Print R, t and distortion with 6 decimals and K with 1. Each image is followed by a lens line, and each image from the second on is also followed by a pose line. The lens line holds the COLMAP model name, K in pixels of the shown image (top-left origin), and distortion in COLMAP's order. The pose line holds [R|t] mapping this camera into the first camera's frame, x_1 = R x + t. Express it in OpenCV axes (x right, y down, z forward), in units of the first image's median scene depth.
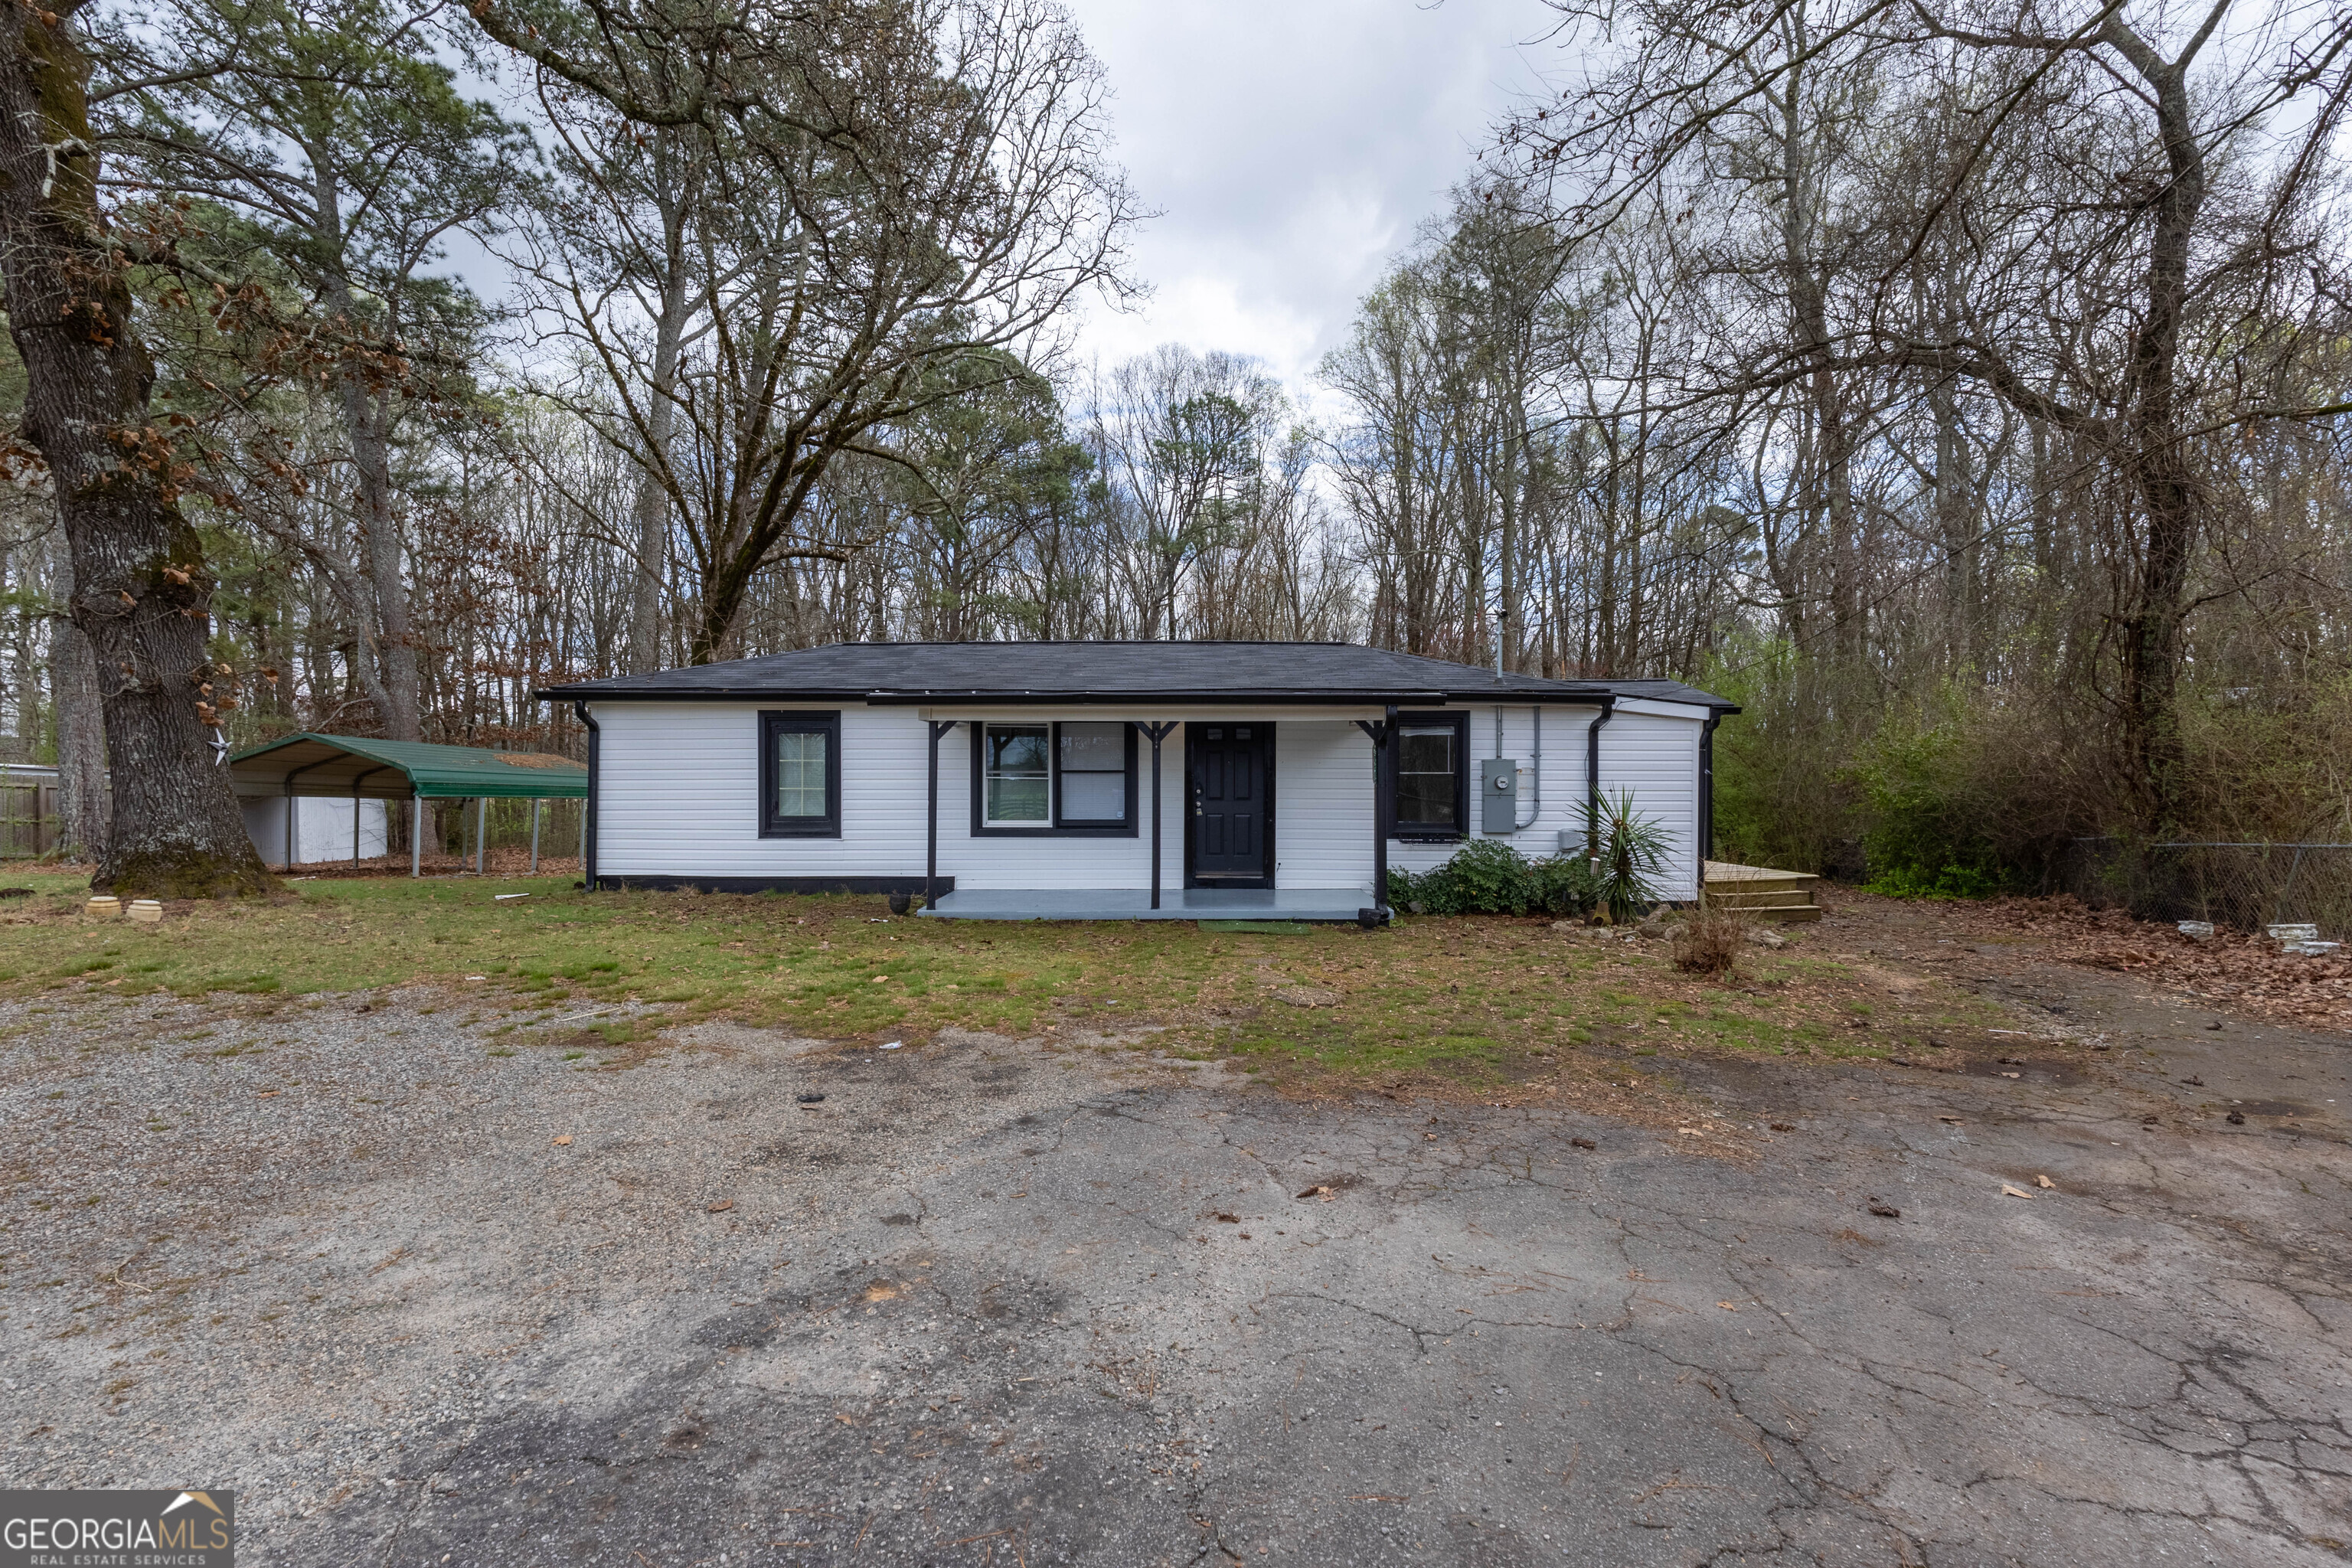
lens RADIAL K [[1083.6, 0, 1171.2], [0, 1083.6, 791.1], [0, 0, 1]] dist [0.018108, 0.000189]
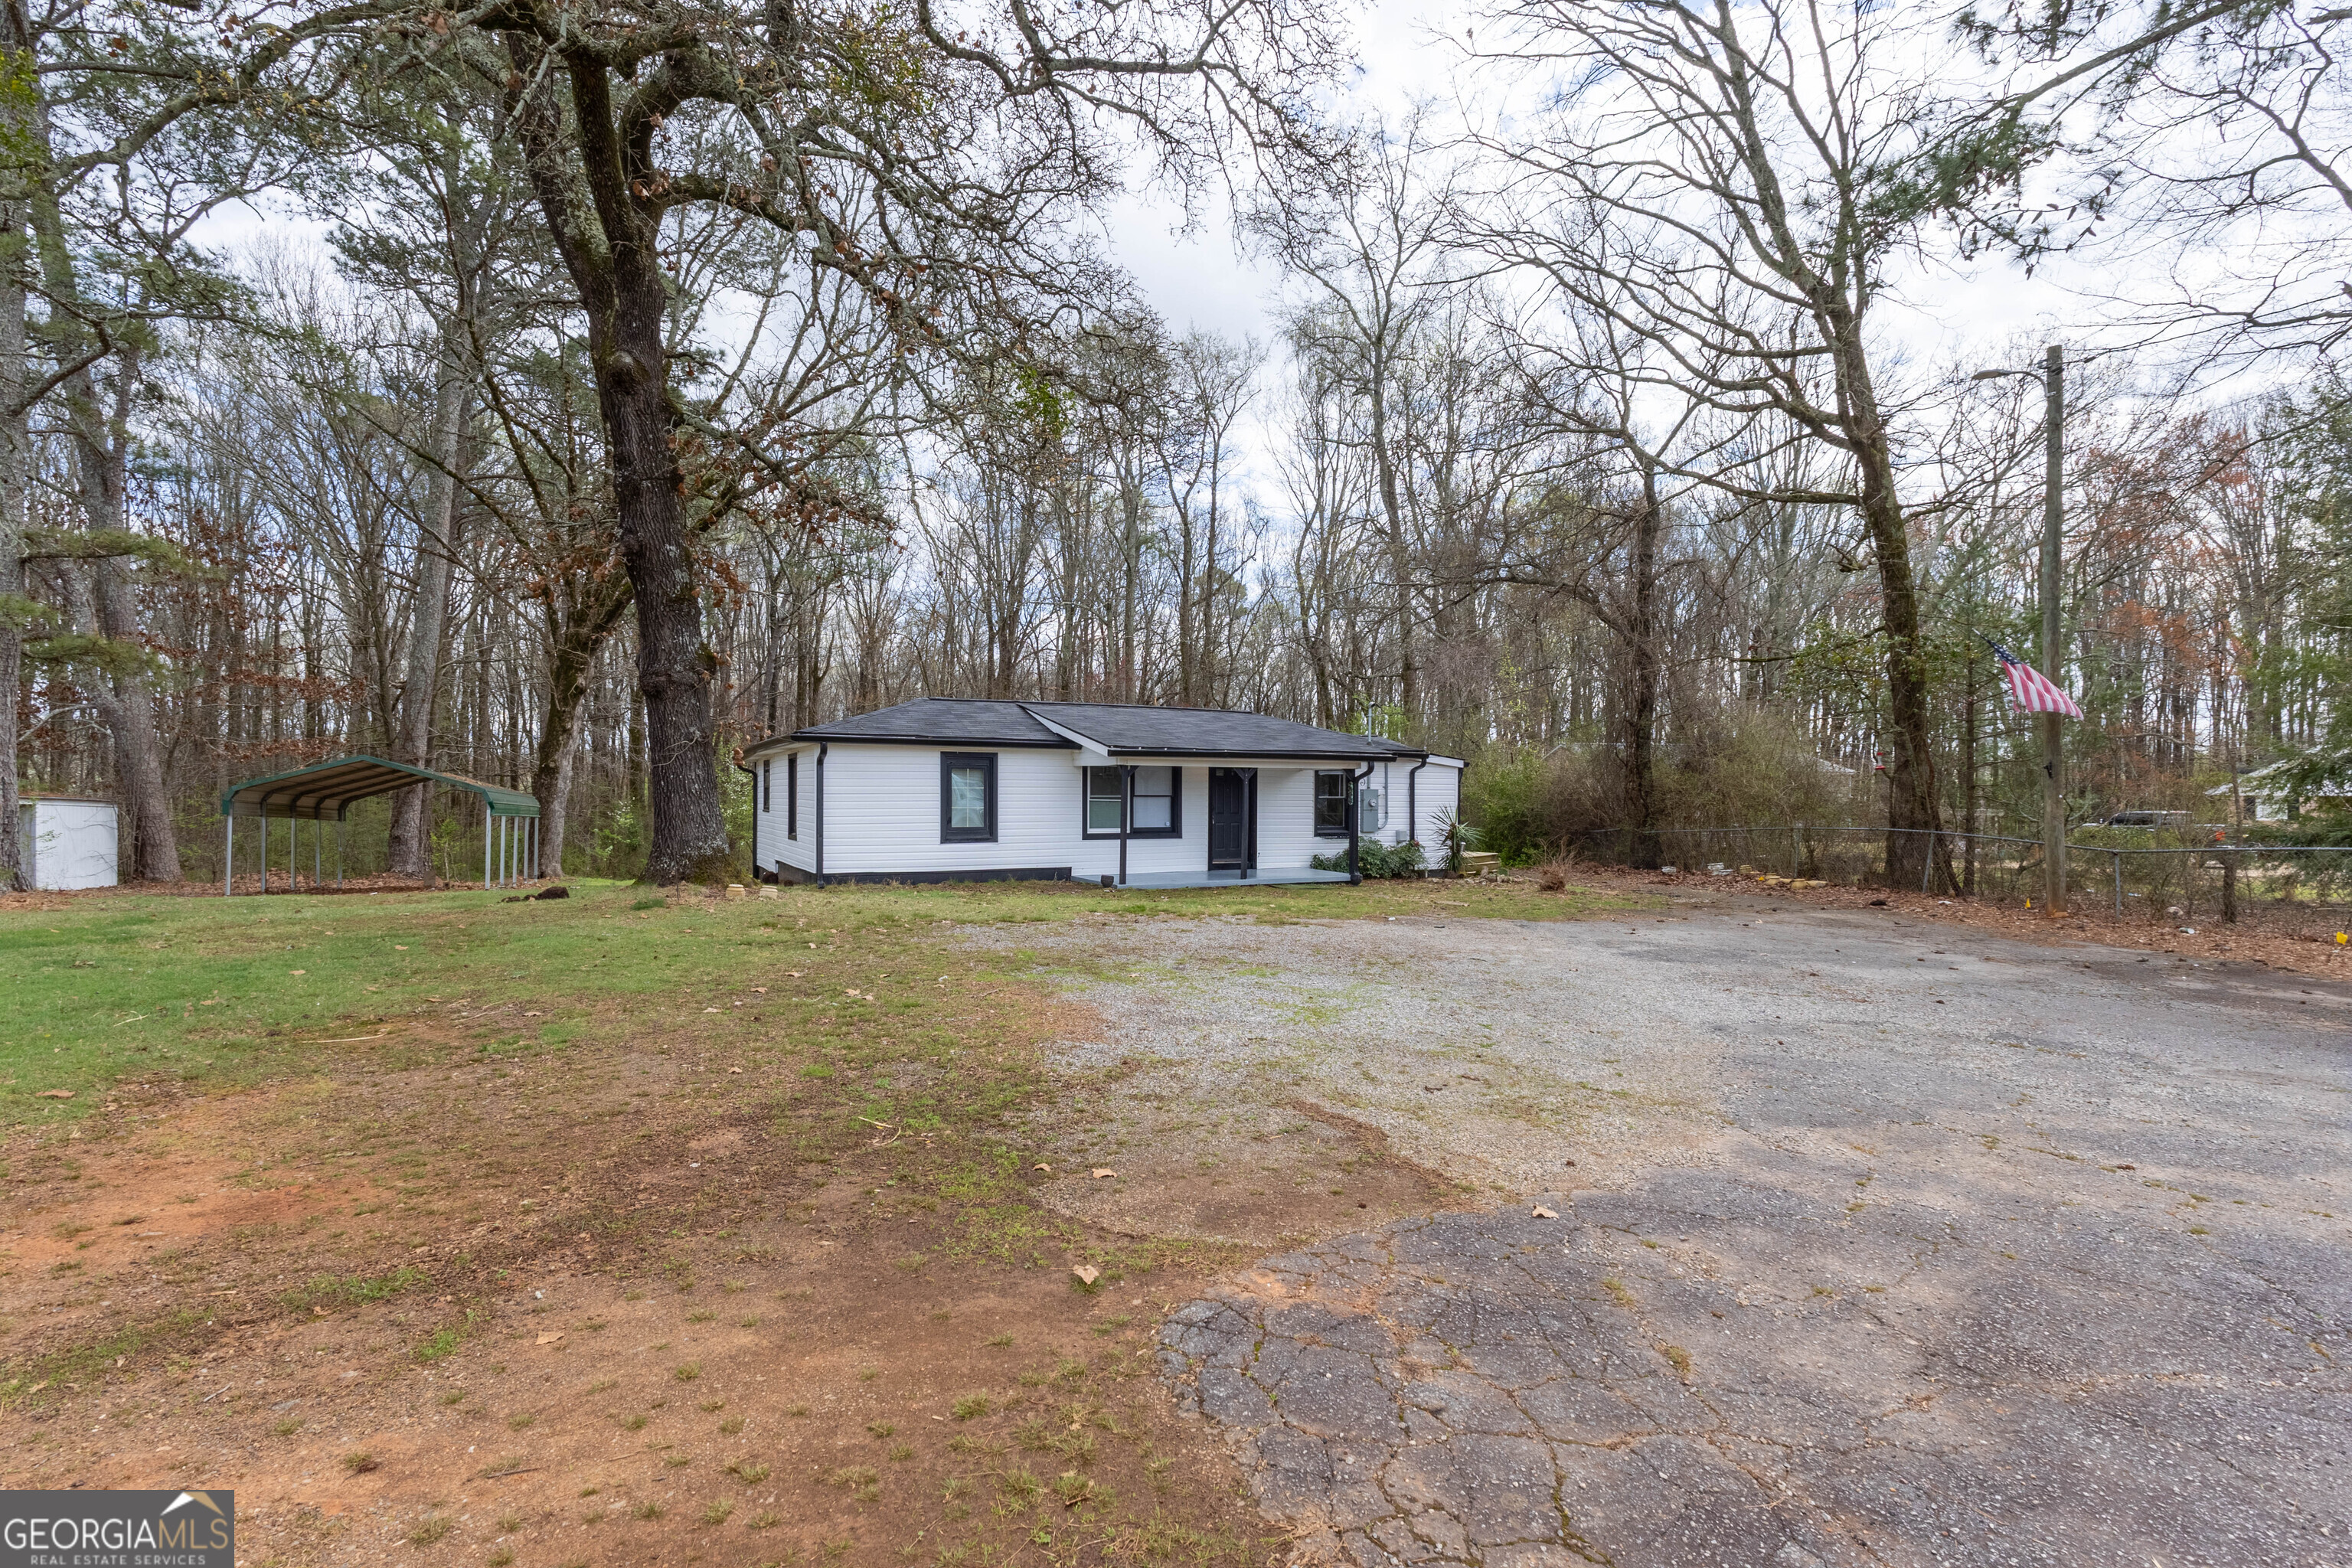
lens RADIAL K [[1083.6, 0, 1180.8], [0, 1083.6, 783.5], [0, 0, 1]] dist [0.018108, 0.000189]
pose [[0.915934, 0.002187, 0.401323, -0.681643], [-0.000533, 0.999991, -0.004232, -0.031957], [-0.401329, 0.003662, 0.915927, -0.487030]]
